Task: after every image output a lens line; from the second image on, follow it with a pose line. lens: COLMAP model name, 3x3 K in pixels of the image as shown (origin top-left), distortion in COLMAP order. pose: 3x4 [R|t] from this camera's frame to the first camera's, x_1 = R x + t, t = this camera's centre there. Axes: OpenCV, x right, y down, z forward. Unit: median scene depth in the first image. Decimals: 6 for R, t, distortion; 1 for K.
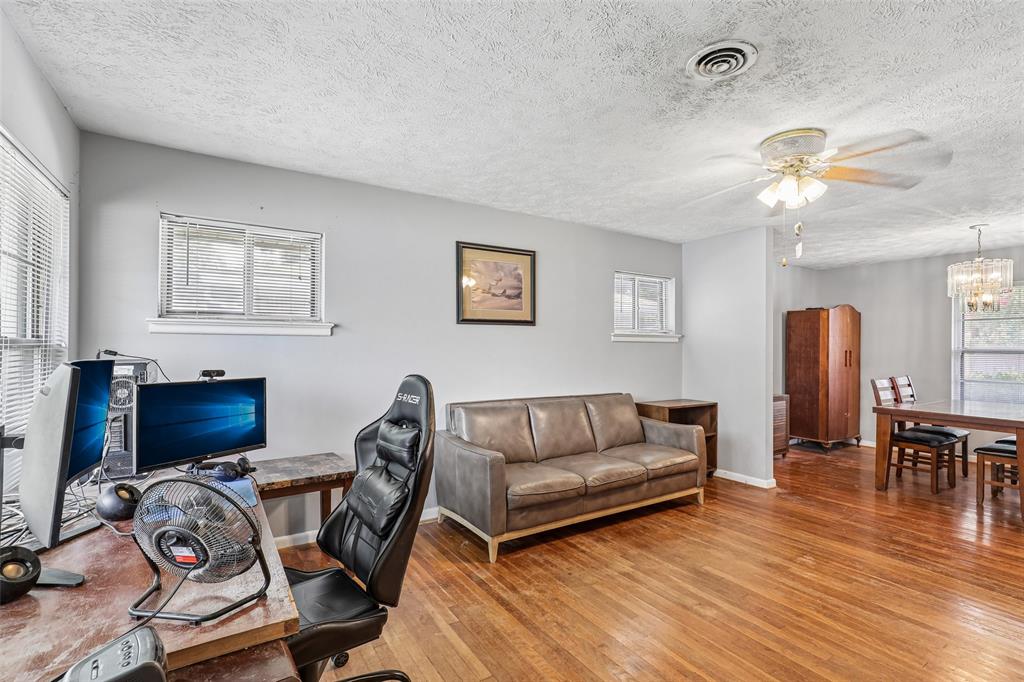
lens RADIAL K [[478.3, 0, 510.6], [0, 478.3, 351.2], [0, 0, 1]] dist [-0.013043, 0.002048]
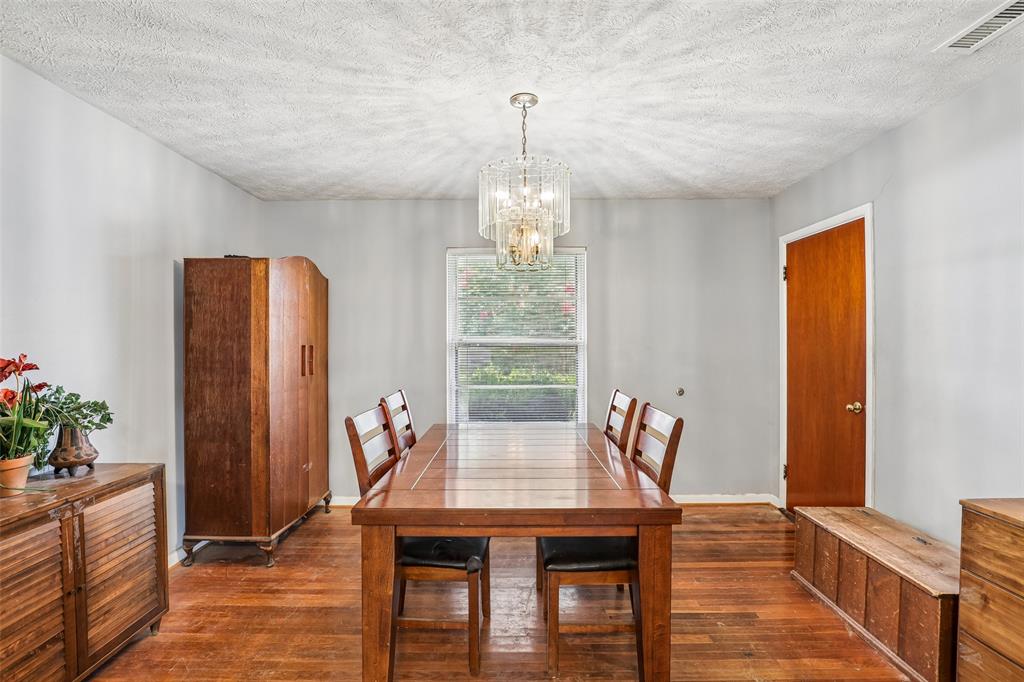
lens RADIAL K [[478.3, 0, 511.5], [0, 478.3, 346.2], [0, 0, 1]] dist [-0.013043, 0.002048]
pose [[0.548955, -0.016782, 0.835684, 0.396636], [0.005530, 0.999849, 0.016445, -0.007501], [-0.835834, -0.004406, 0.548965, 0.525681]]
